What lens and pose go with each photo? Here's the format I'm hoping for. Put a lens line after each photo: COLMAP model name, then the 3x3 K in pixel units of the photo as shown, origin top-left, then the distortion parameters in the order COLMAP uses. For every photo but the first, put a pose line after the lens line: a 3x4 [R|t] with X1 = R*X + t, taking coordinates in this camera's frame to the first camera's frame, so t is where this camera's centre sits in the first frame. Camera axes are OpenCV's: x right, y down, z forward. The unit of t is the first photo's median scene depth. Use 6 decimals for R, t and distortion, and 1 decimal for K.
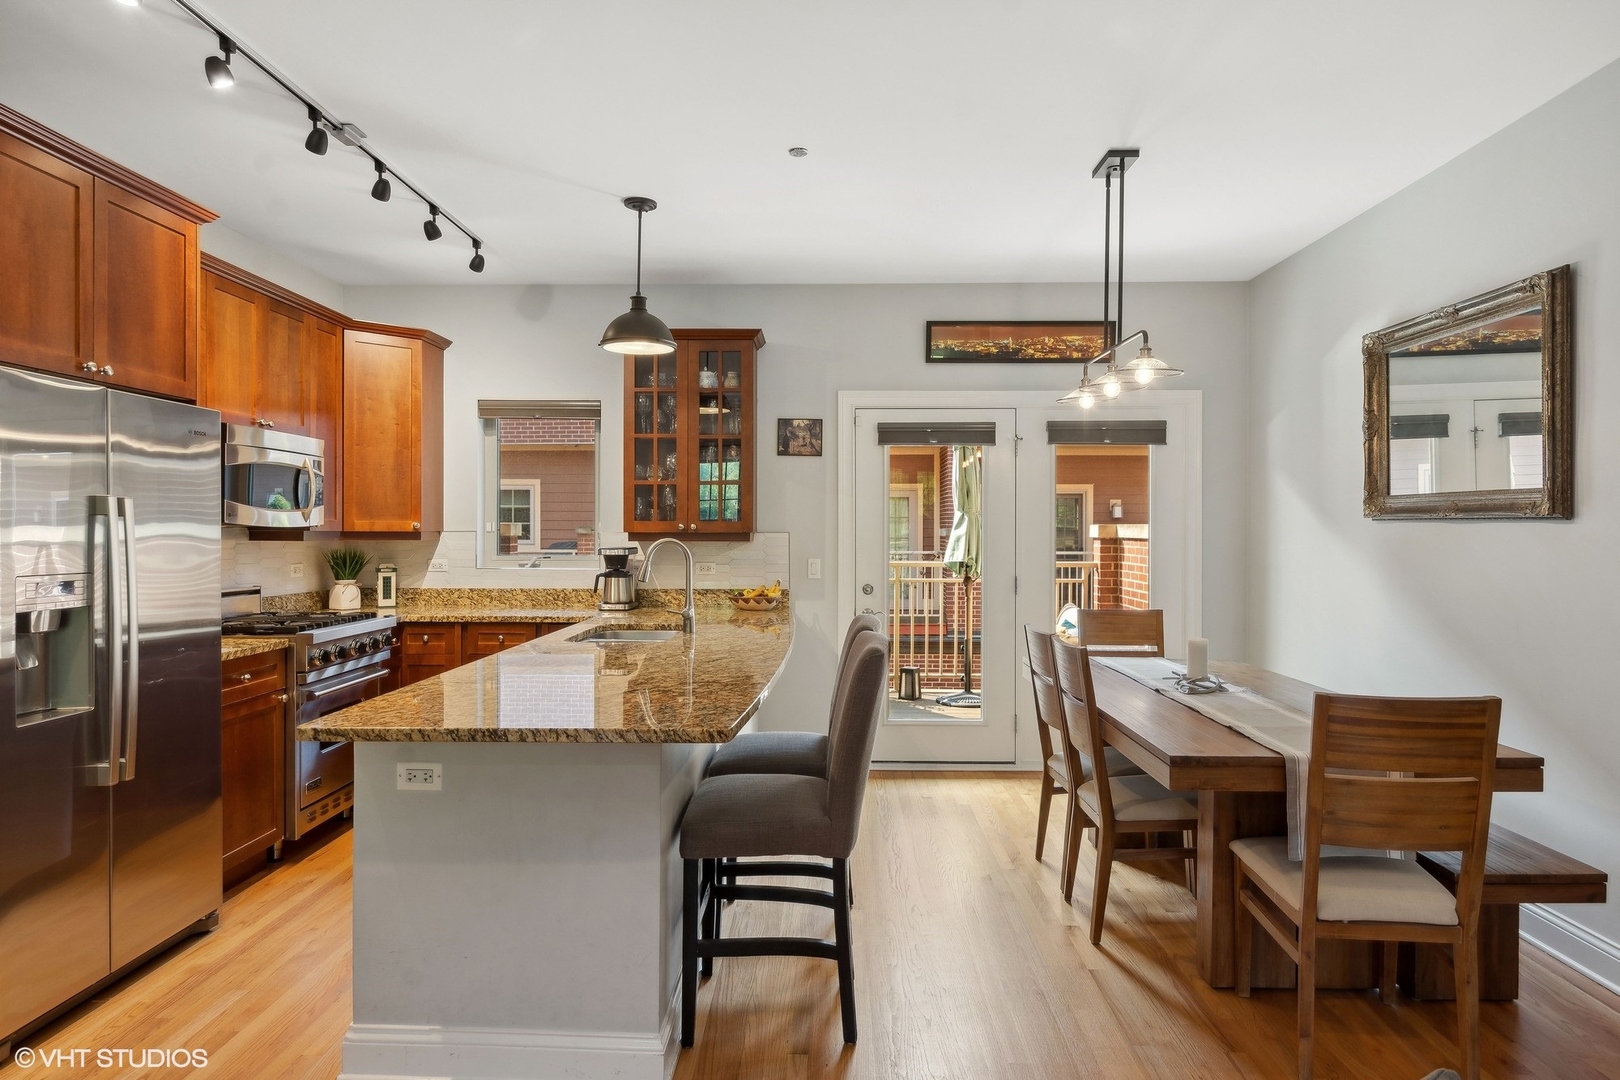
lens RADIAL K [[976.8, 0, 811.5], [0, 976.8, 541.6], [0, 0, 1]] dist [-0.003105, -0.000587]
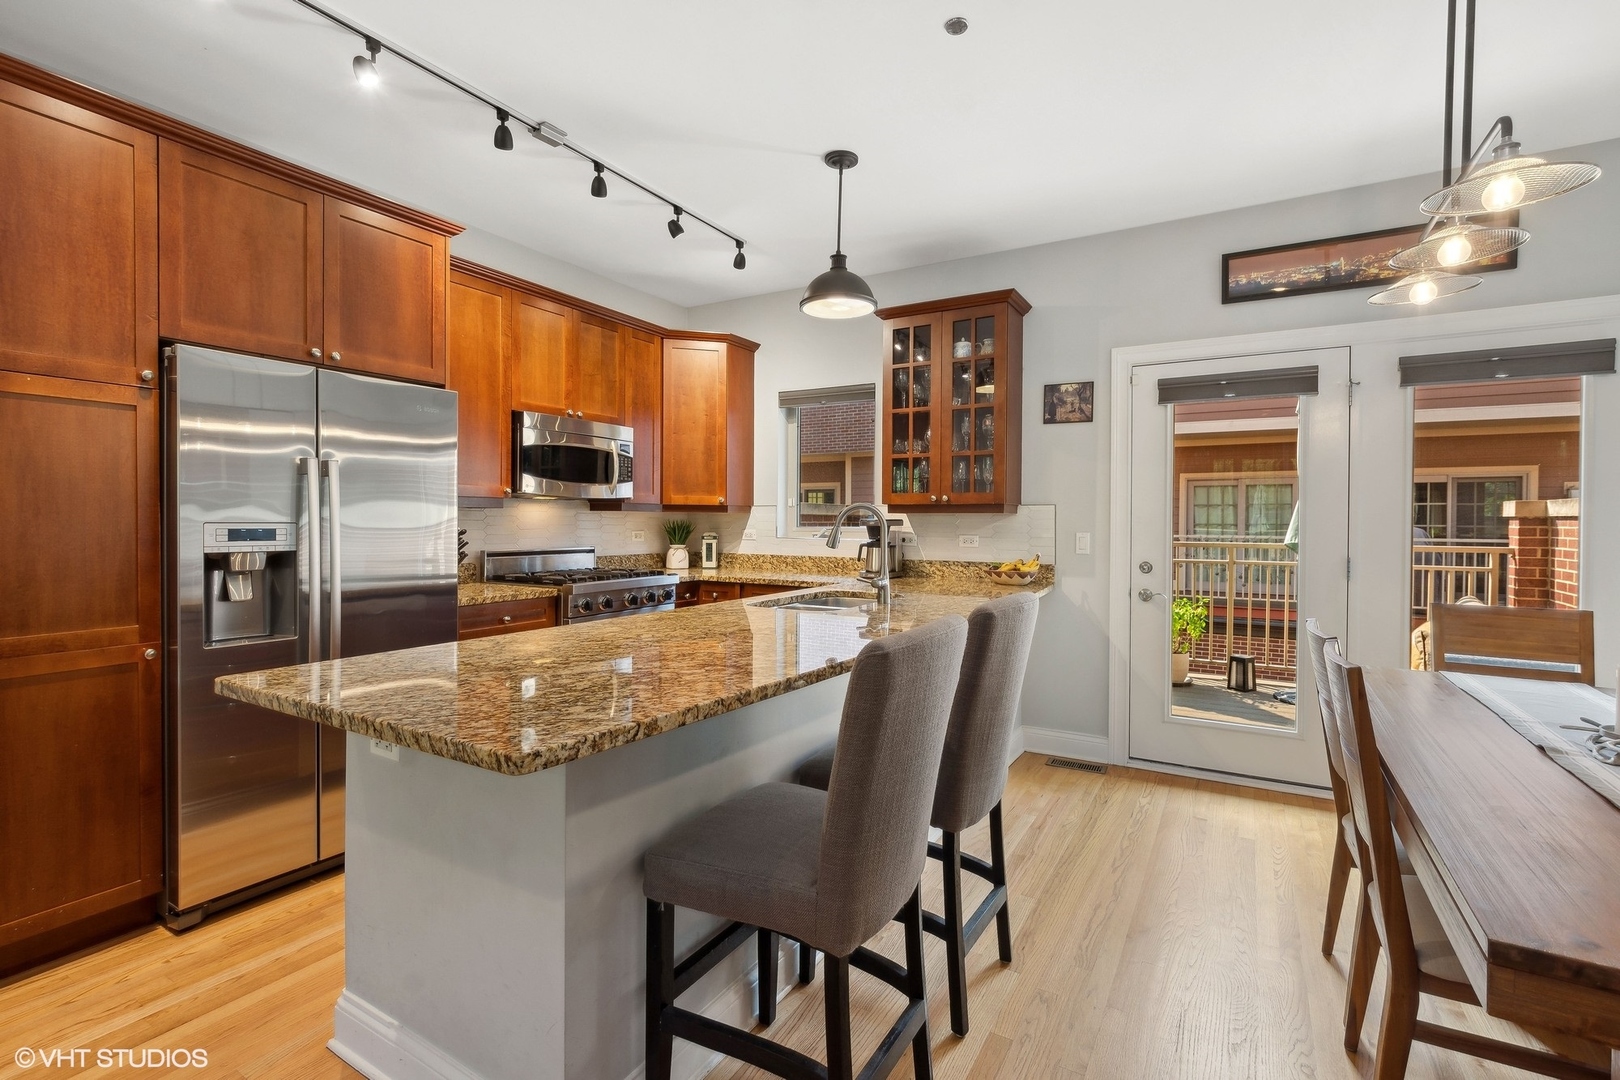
lens RADIAL K [[744.2, 0, 799.4], [0, 744.2, 529.7], [0, 0, 1]] dist [-0.002210, -0.000728]
pose [[0.869396, 0.010040, -0.494014, 0.123636], [-0.009941, 0.999947, 0.002827, 0.016256], [0.494016, 0.002453, 0.869449, 0.262868]]
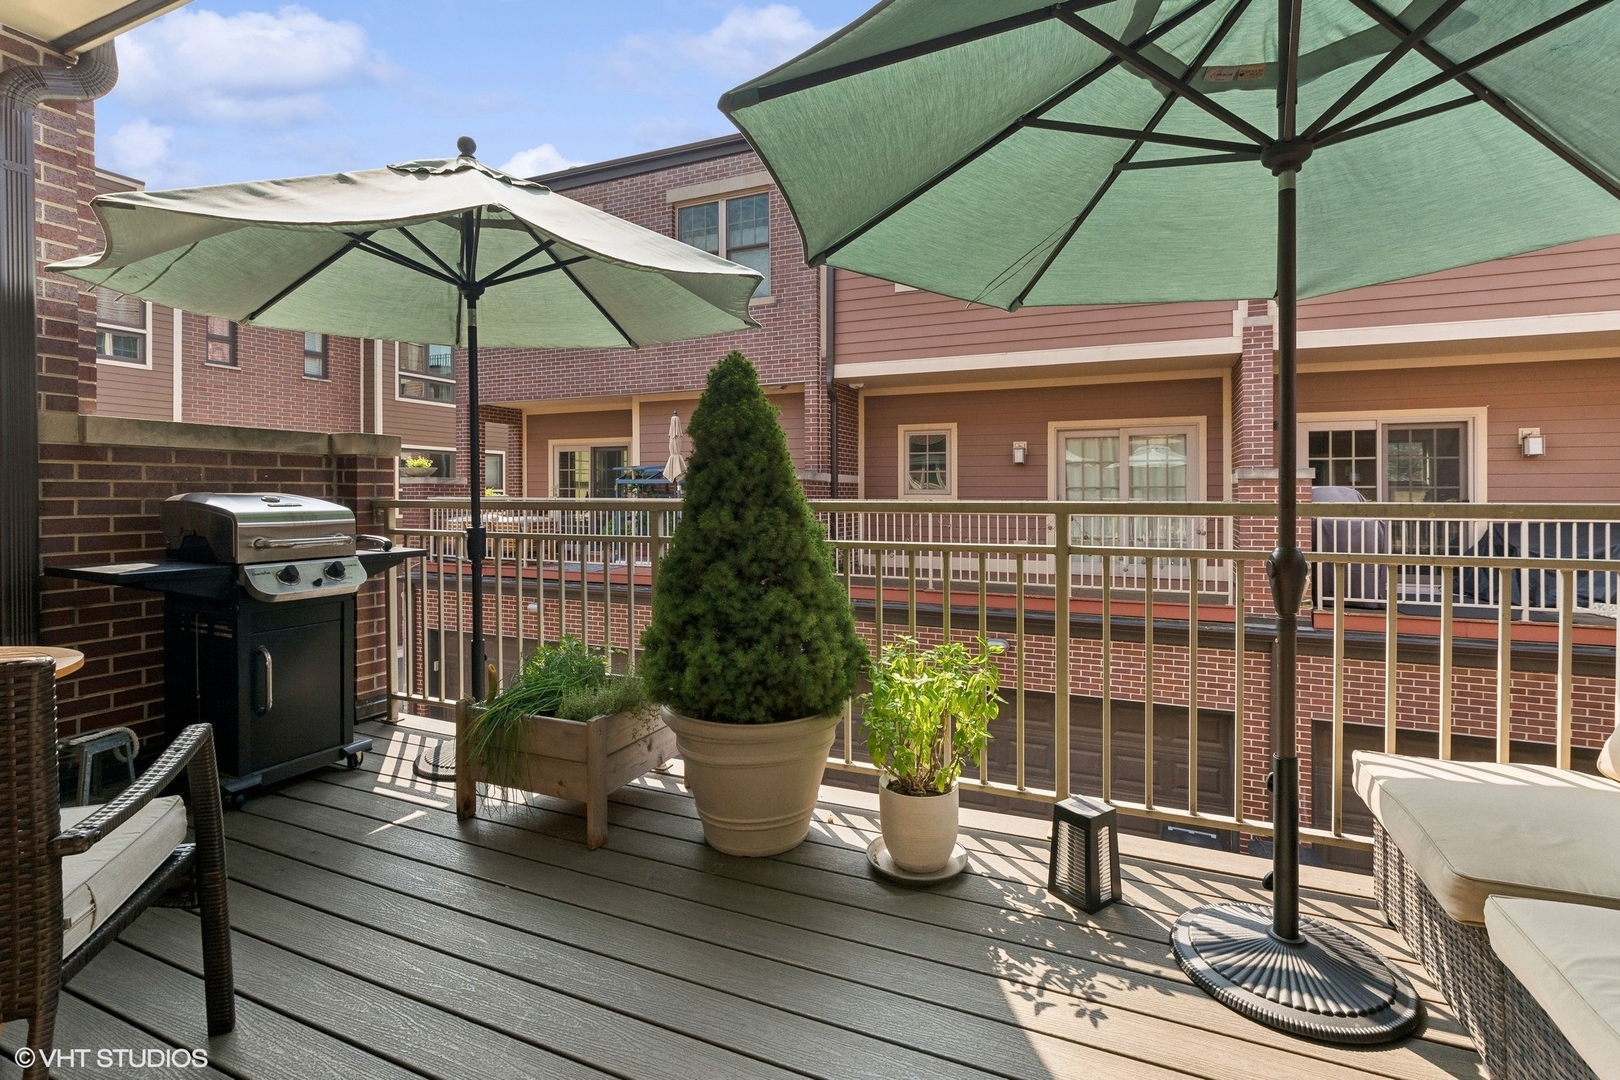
lens RADIAL K [[744.2, 0, 786.2], [0, 744.2, 507.8], [0, 0, 1]] dist [-0.002210, -0.000728]
pose [[0.913764, 0.001932, -0.406241, 0.165221], [-0.000749, 0.999995, 0.003072, 0.039681], [0.406245, -0.002503, 0.913761, 1.084001]]
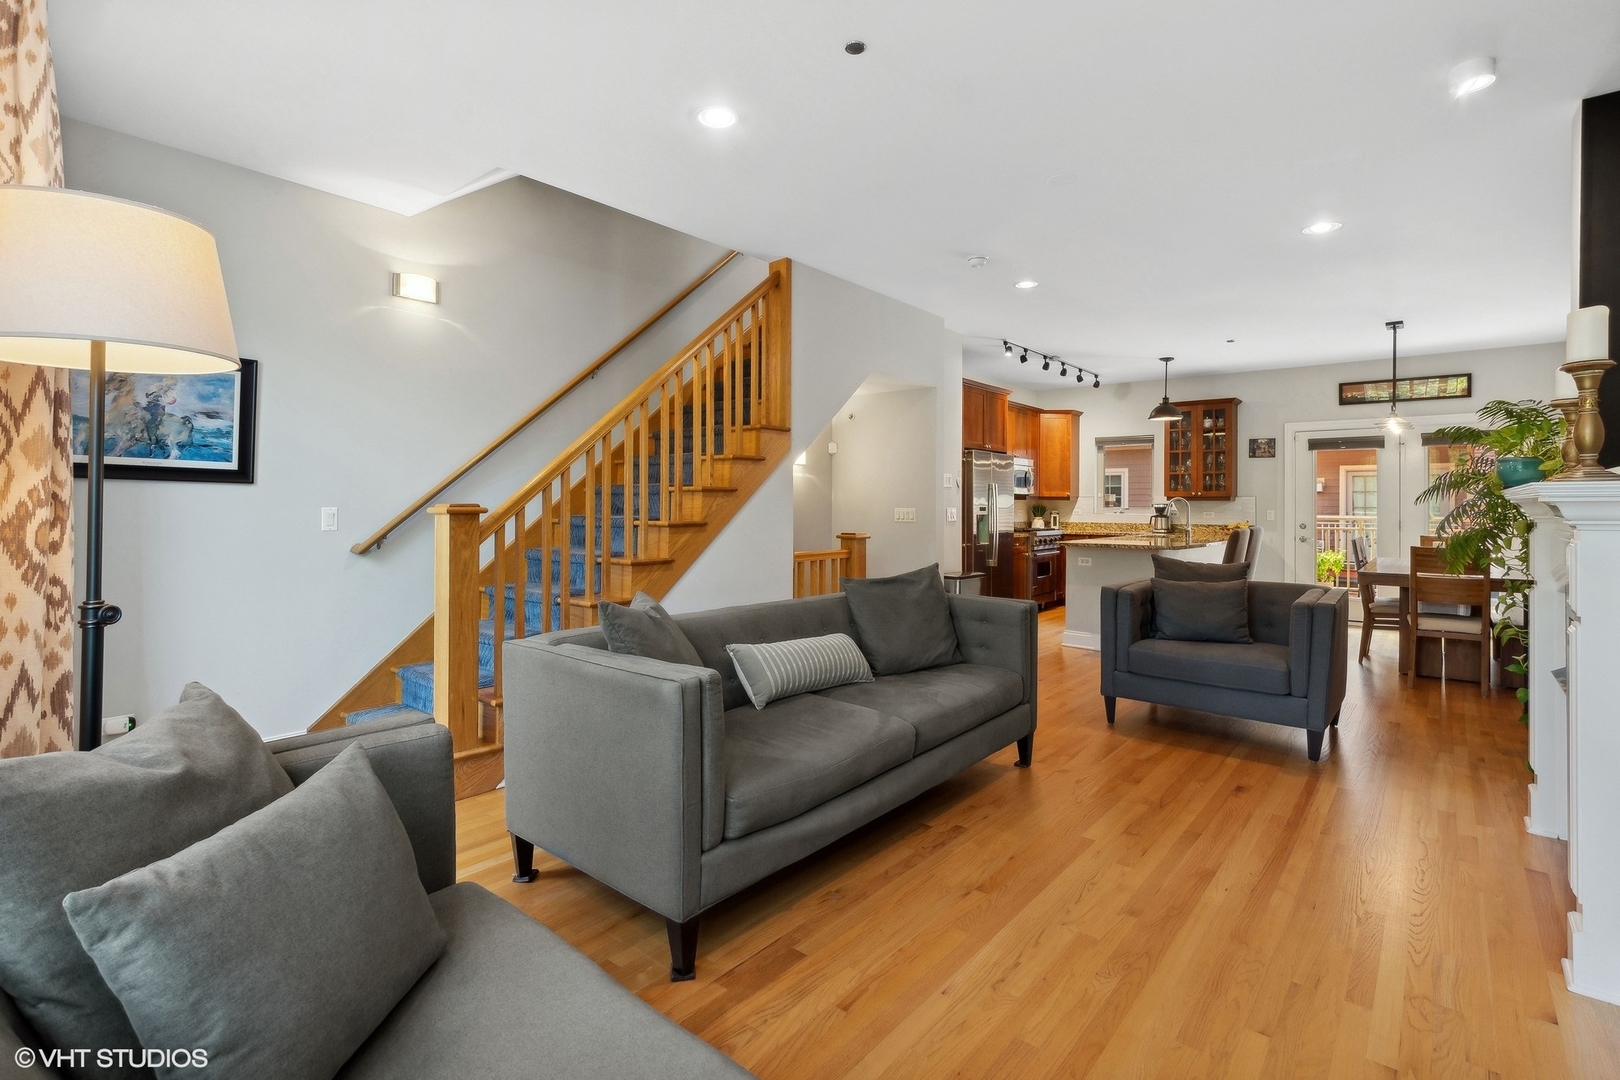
lens RADIAL K [[744.2, 0, 813.0], [0, 744.2, 504.0], [0, 0, 1]] dist [-0.002210, -0.000728]
pose [[0.780227, 0.001591, -0.625494, 0.229041], [-0.009622, 0.999909, -0.009459, 0.029621], [0.625422, 0.013399, 0.780171, -0.763700]]
